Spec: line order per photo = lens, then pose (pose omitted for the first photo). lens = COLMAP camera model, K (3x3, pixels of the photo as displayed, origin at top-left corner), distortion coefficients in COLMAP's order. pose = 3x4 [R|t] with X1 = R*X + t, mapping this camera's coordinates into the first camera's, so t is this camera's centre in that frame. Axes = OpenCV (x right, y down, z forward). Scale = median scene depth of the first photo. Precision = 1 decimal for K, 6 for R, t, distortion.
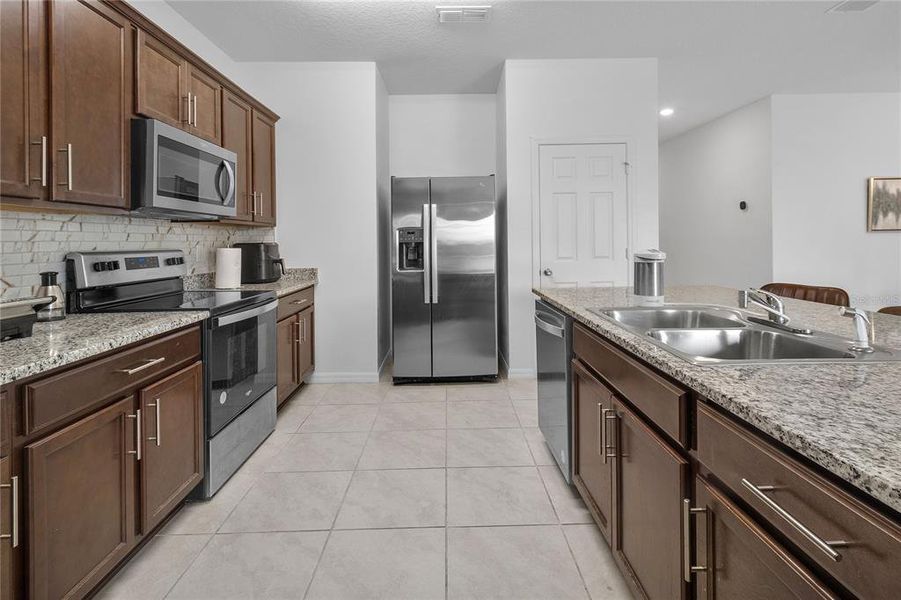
lens RADIAL K [[425.8, 0, 448.9], [0, 425.8, 232.2], [0, 0, 1]] dist [-0.000684, -0.000026]
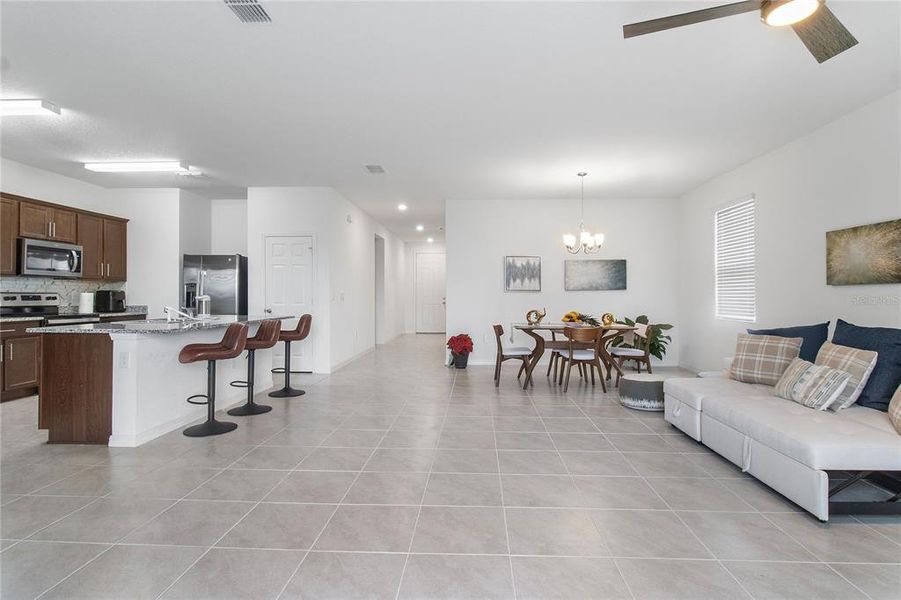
lens RADIAL K [[453.3, 0, 430.0], [0, 453.3, 285.5], [0, 0, 1]] dist [-0.003363, 0.000716]
pose [[0.994259, 0.017498, -0.105558, 1.351533], [-0.017797, 0.999840, -0.001886, -0.021455], [0.105508, 0.003754, 0.994411, -0.952672]]
